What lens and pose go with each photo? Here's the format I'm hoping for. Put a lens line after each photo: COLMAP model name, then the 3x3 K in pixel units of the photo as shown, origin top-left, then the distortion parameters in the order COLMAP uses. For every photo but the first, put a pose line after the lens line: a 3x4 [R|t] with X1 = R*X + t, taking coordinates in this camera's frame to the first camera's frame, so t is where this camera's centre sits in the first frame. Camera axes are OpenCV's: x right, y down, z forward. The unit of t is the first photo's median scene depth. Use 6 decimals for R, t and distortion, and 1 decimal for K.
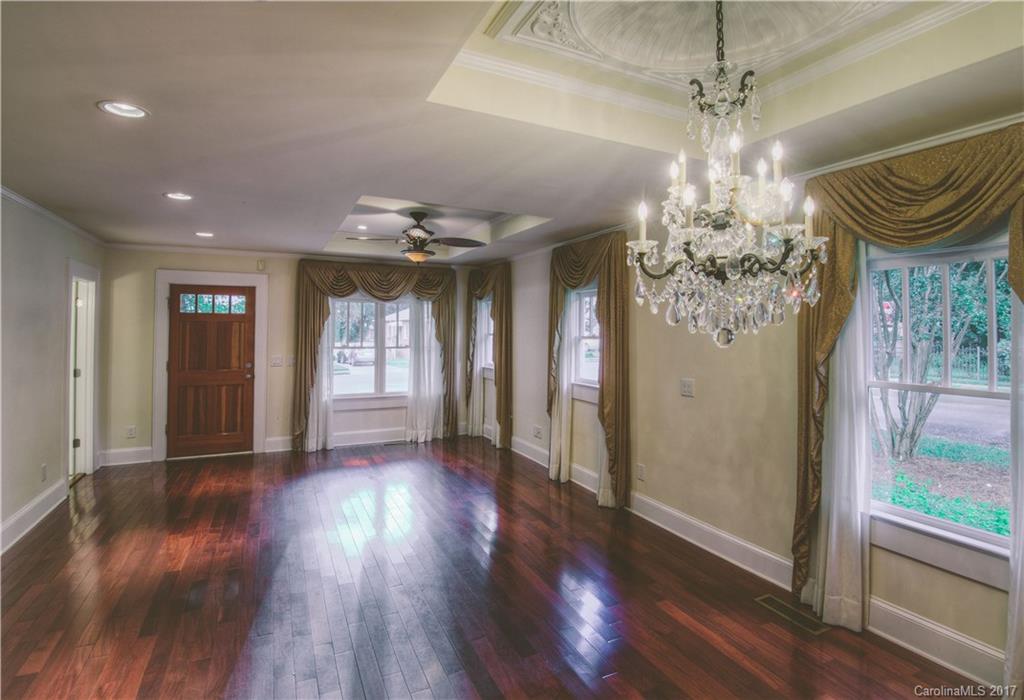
lens RADIAL K [[506.5, 0, 529.8], [0, 506.5, 324.5], [0, 0, 1]] dist [0.002003, -0.018213]
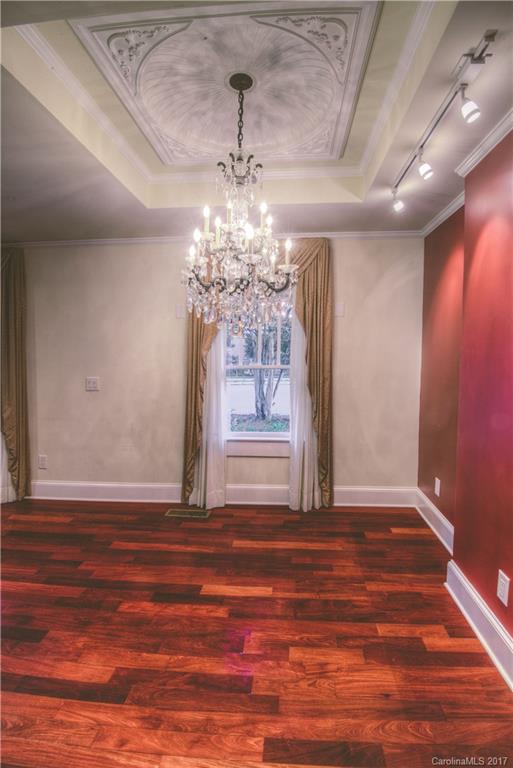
lens RADIAL K [[372.7, 0, 257.9], [0, 372.7, 374.9], [0, 0, 1]] dist [-0.000461, -0.021942]
pose [[0.523712, -0.063166, 0.849550, -0.329846], [0.005062, 0.997460, 0.071043, 0.045740], [-0.851880, -0.032905, 0.522702, 0.191873]]
